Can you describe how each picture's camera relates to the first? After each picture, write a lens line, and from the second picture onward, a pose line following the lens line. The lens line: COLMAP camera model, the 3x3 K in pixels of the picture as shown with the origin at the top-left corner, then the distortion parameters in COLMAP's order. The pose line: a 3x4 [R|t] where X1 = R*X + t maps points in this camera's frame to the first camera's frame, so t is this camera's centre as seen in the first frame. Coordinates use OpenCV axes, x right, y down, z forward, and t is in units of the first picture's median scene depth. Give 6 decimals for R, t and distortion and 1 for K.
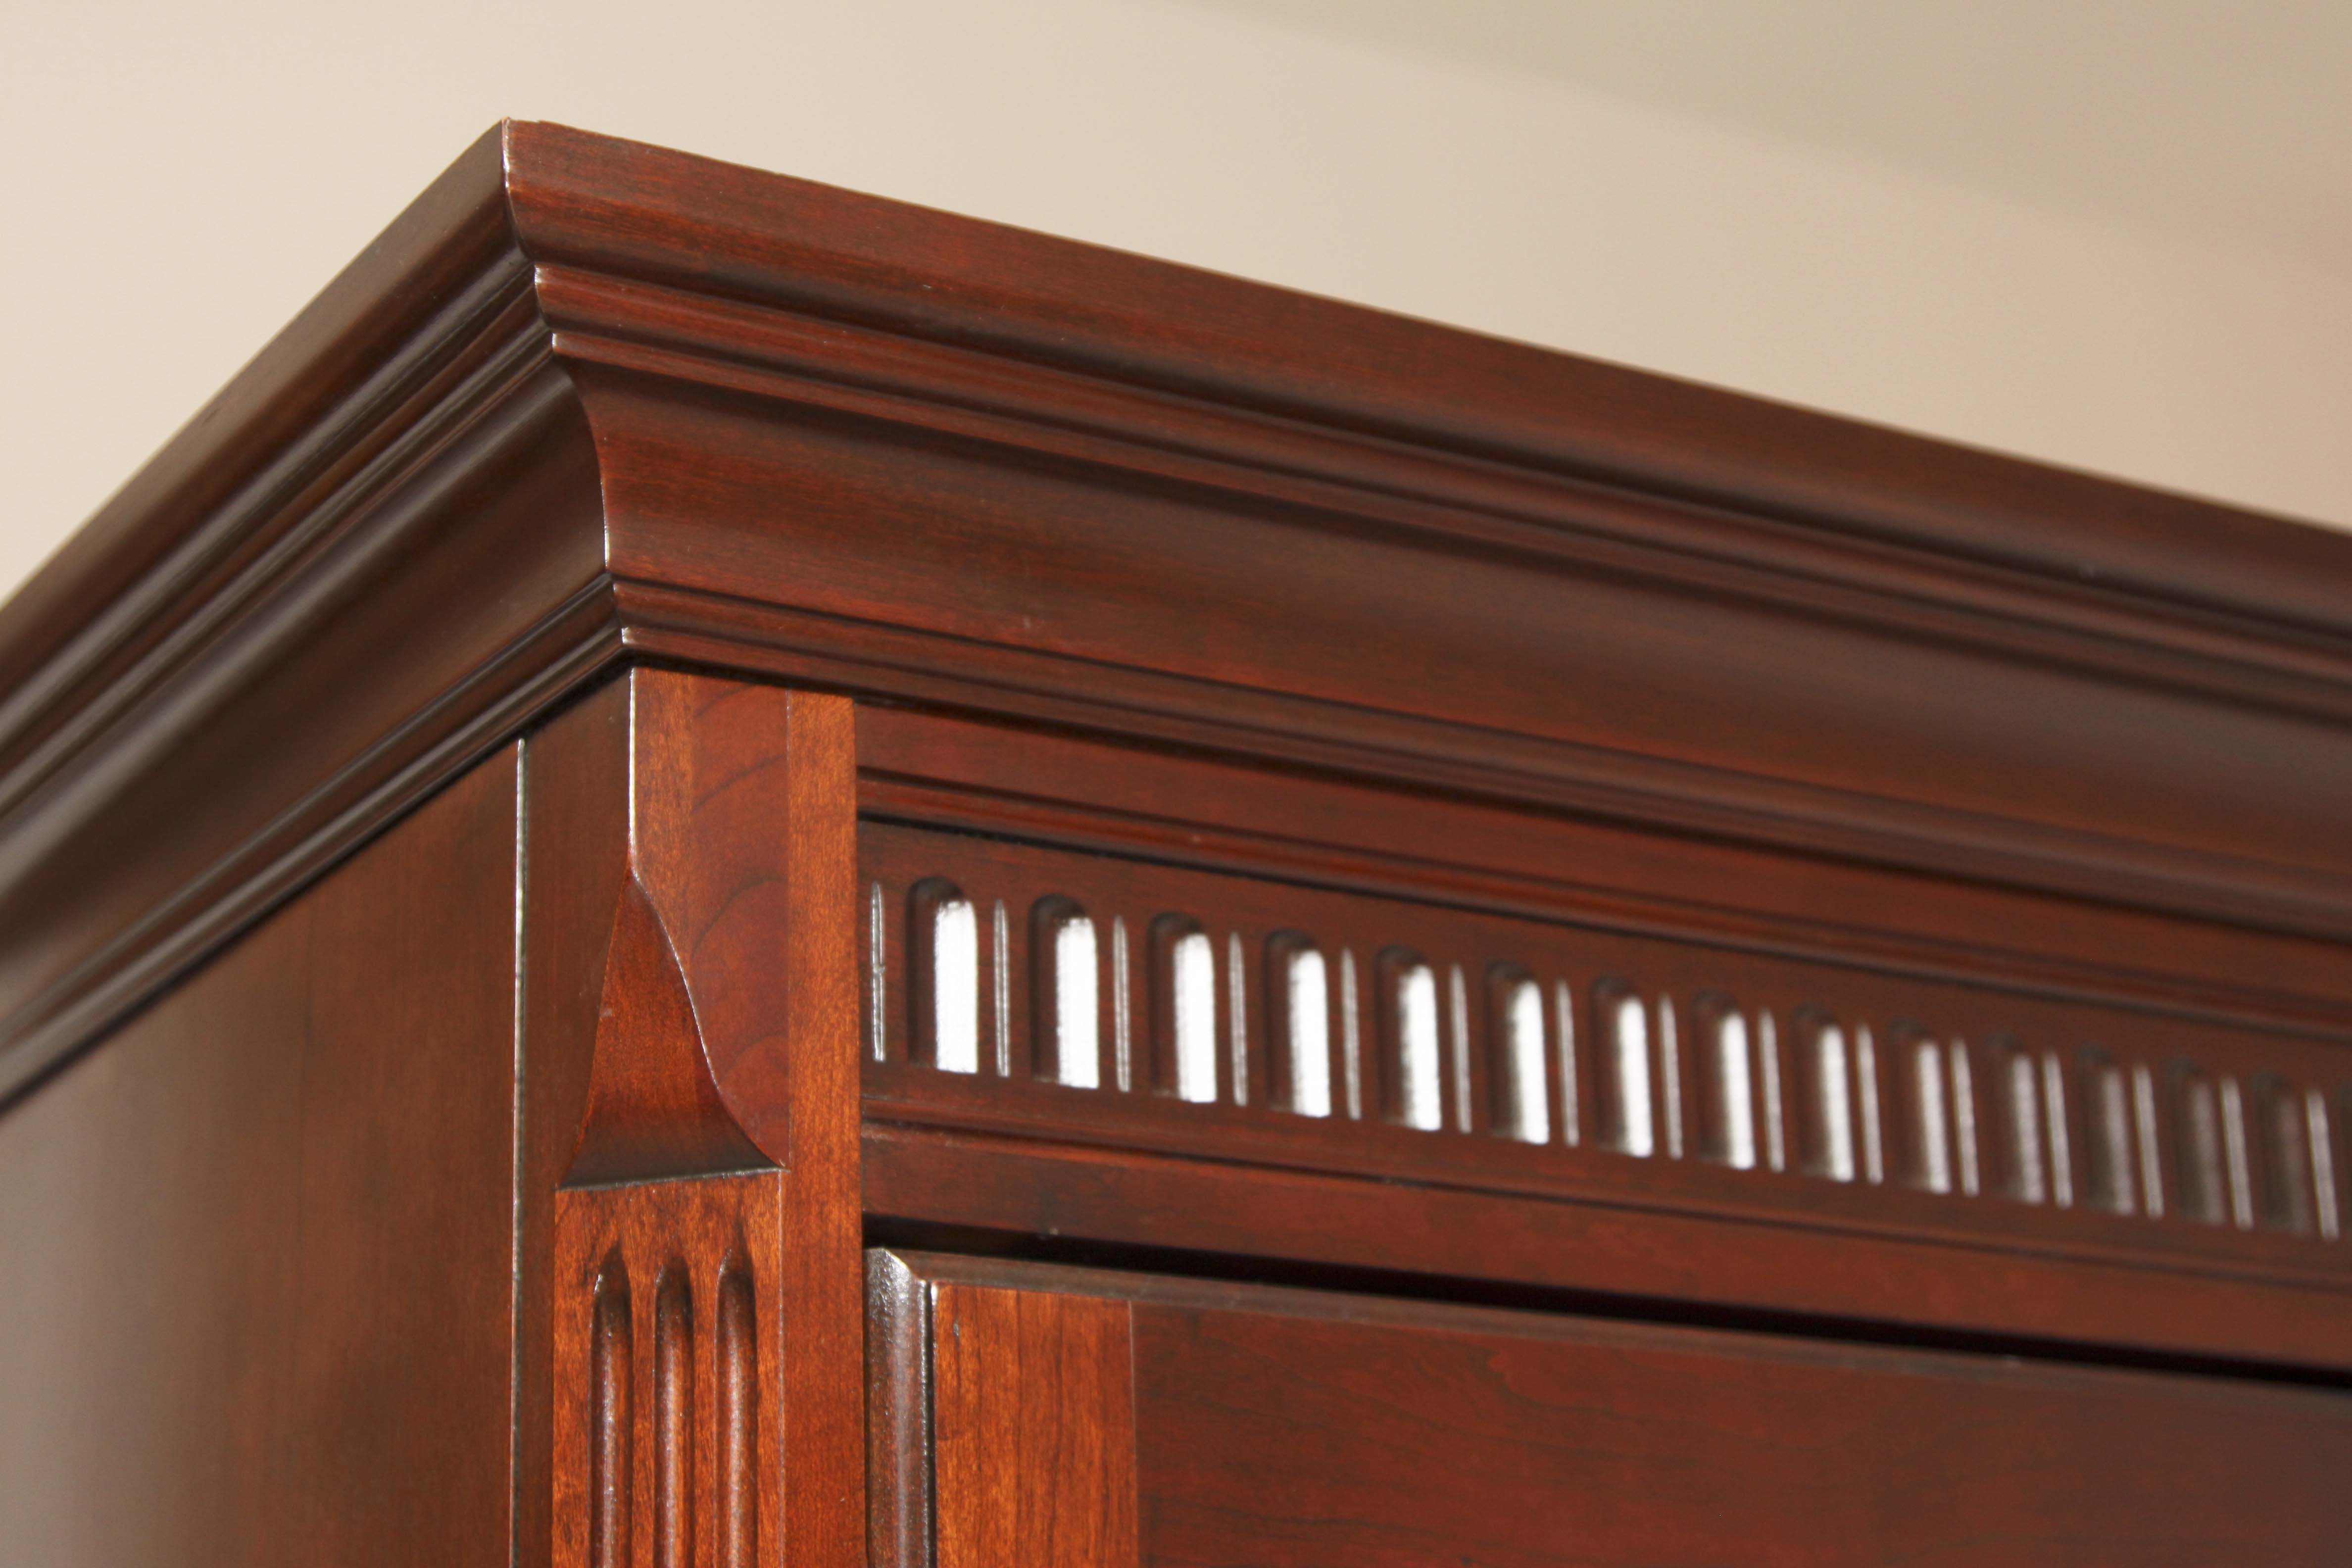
lens RADIAL K [[4685.9, 0, 1176.0], [0, 4685.9, 784.0], [0, 0, 1]] dist [0.083934, 0.079900]
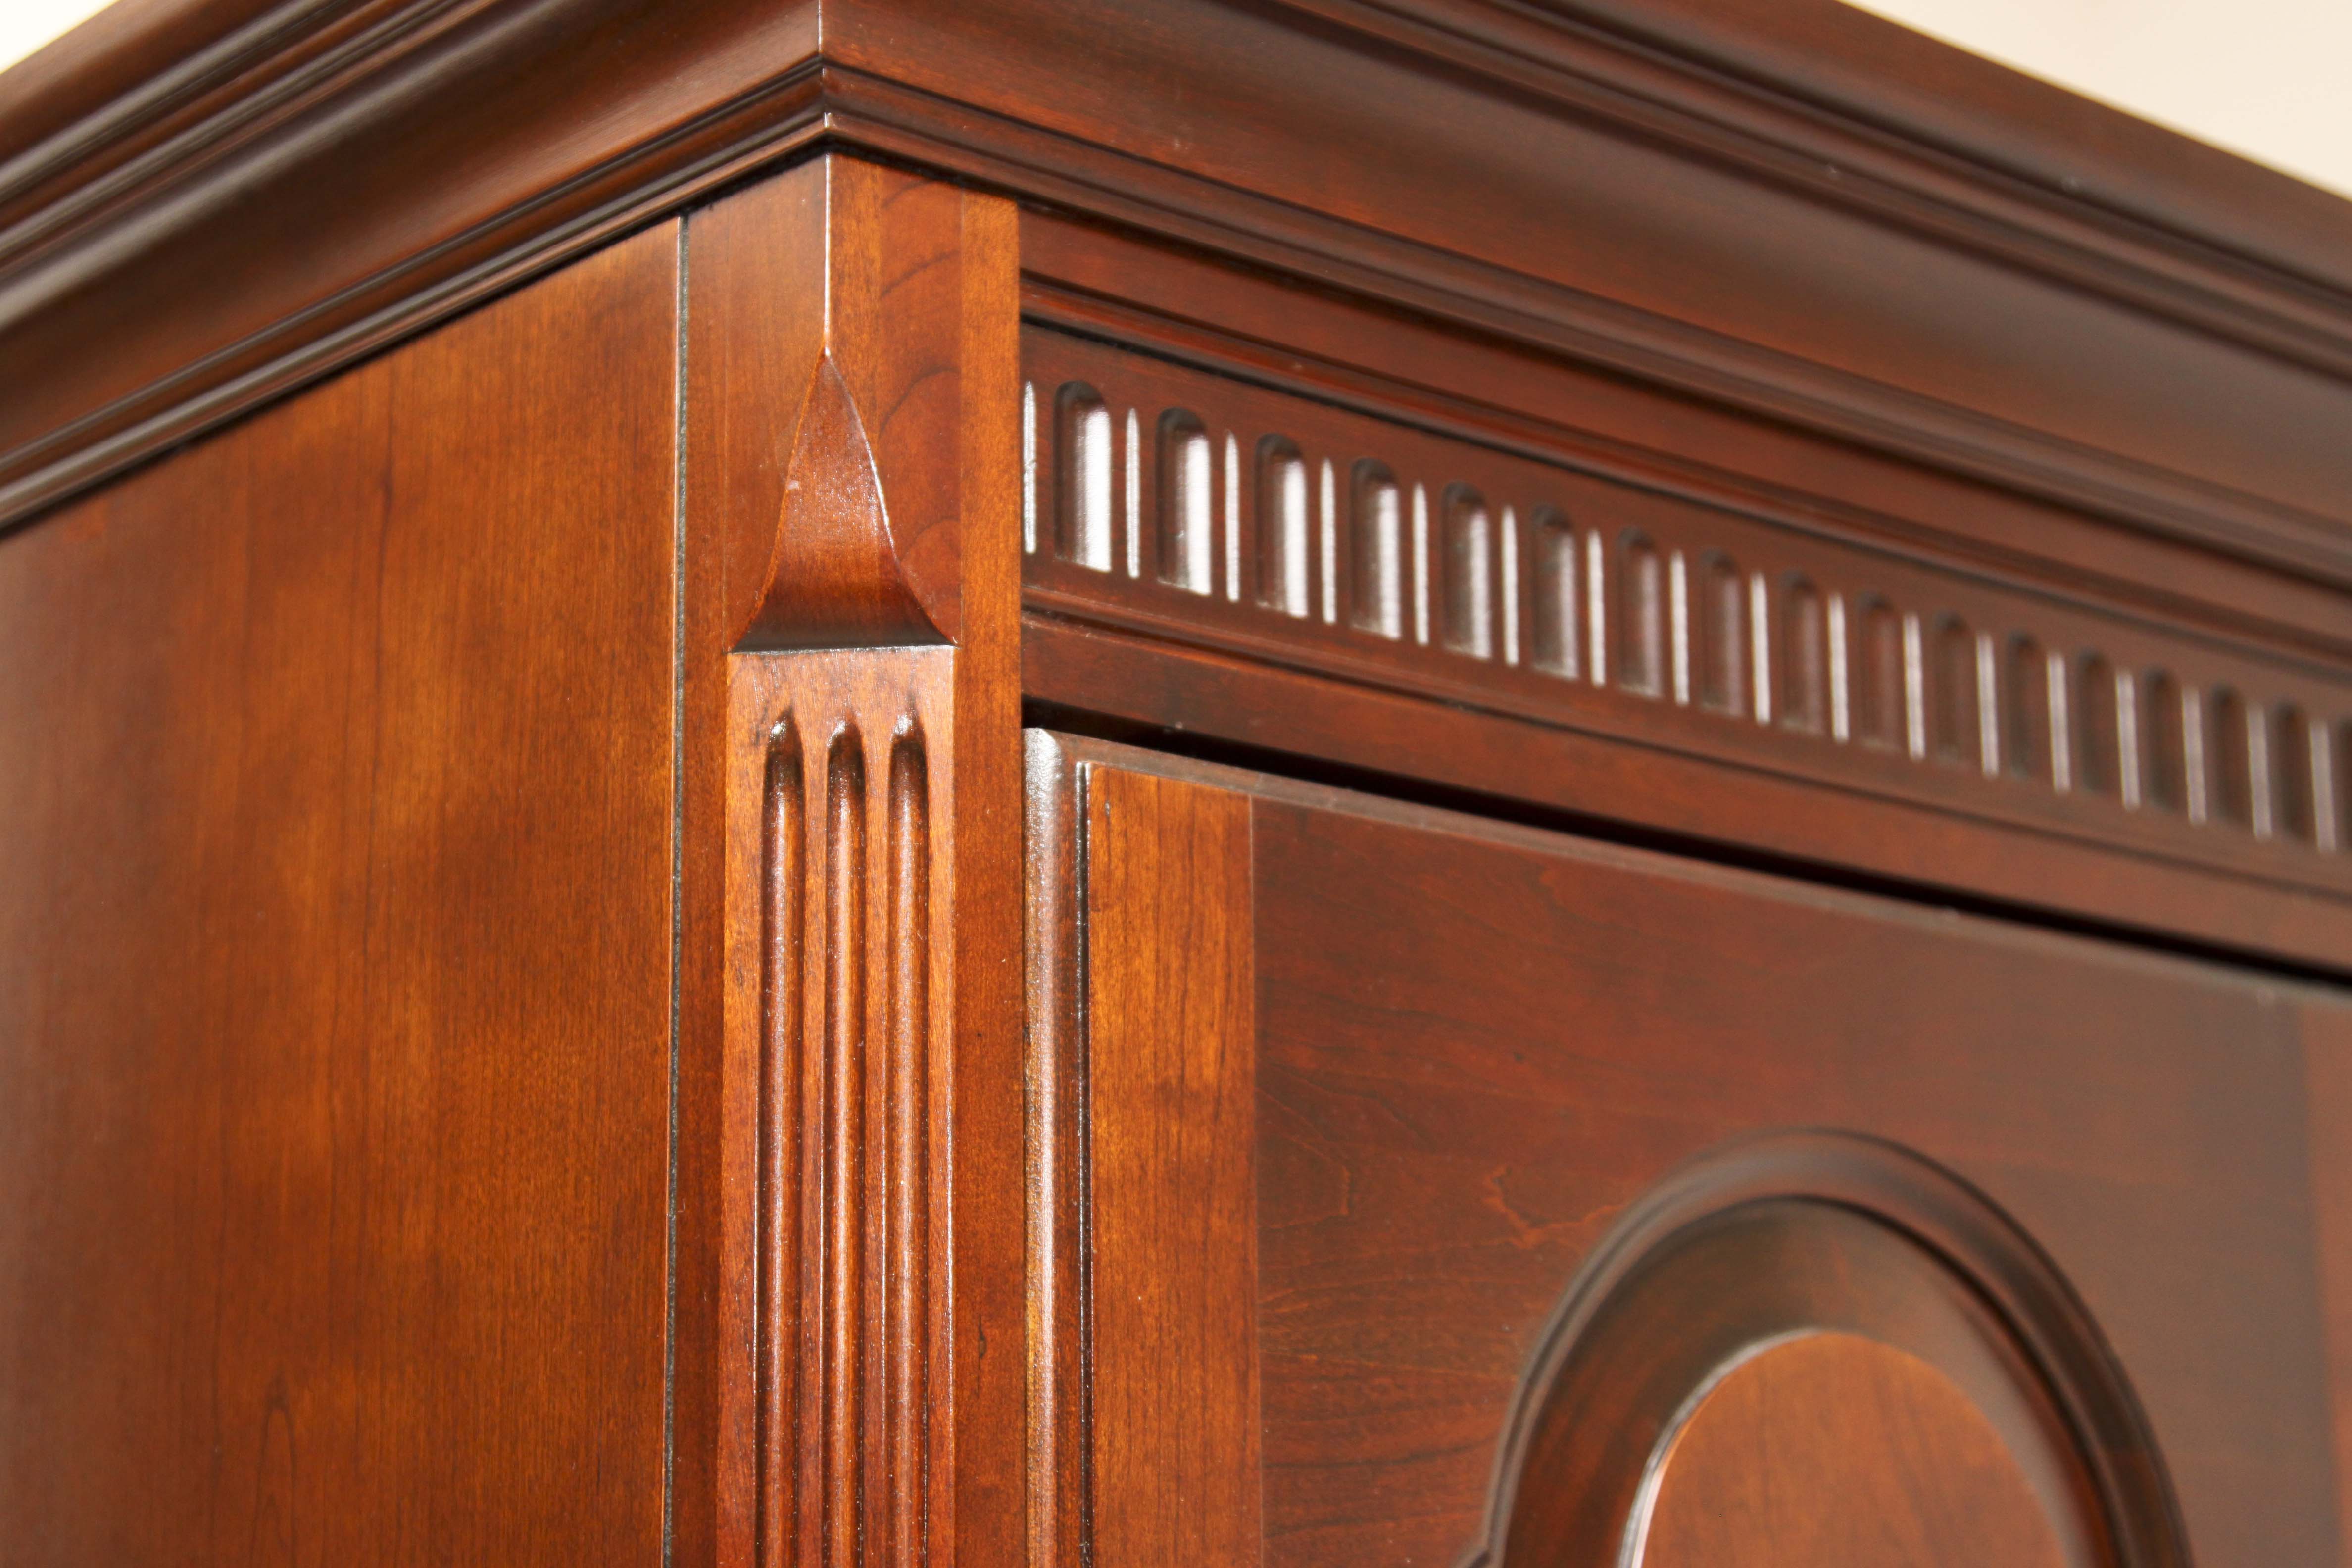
lens RADIAL K [[4685.9, 0, 1176.0], [0, 4685.9, 784.0], [0, 0, 1]] dist [0.083934, 0.079900]
pose [[0.984413, 0.060714, 0.165062, -0.203481], [-0.072957, 0.994935, 0.069143, 0.036319], [-0.160028, -0.080107, 0.983857, -0.036821]]
